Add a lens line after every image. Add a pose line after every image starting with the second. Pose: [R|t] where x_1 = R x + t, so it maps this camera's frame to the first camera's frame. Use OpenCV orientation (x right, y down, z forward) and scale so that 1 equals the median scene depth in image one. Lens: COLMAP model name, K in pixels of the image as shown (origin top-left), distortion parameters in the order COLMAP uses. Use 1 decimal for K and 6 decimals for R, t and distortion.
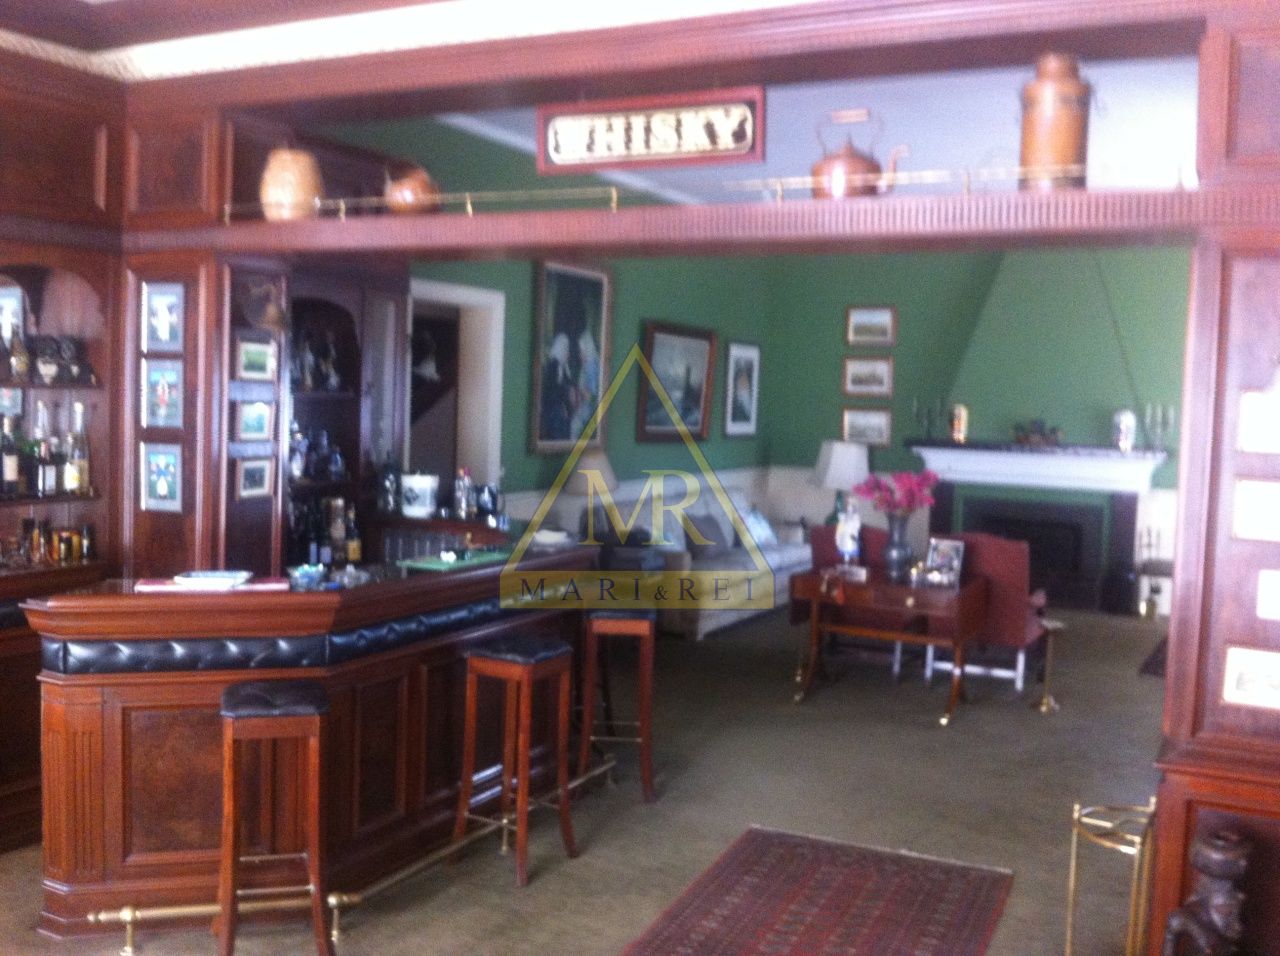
lens RADIAL K [[1263.6, 0, 640.0], [0, 1263.6, 478.0], [0, 0, 1]] dist [0.199281, -0.586157]
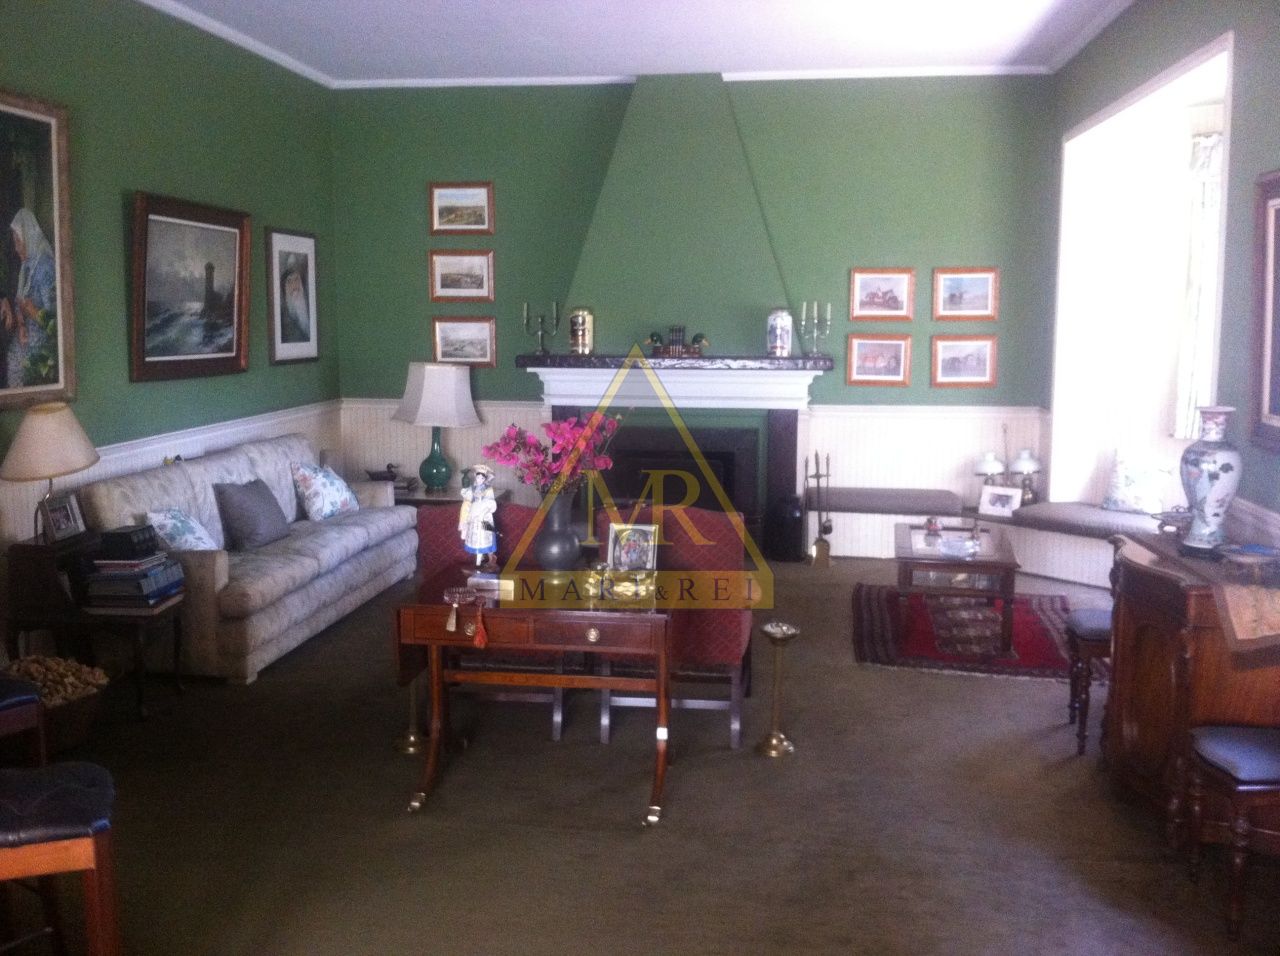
lens RADIAL K [[1296.5, 0, 640.0], [0, 1296.5, 478.0], [0, 0, 1]] dist [0.004880, -0.121603]
pose [[0.944500, -0.074869, 0.319865, 0.025306], [0.052868, 0.995633, 0.076935, -0.014627], [-0.324228, -0.055755, 0.944334, 0.256138]]
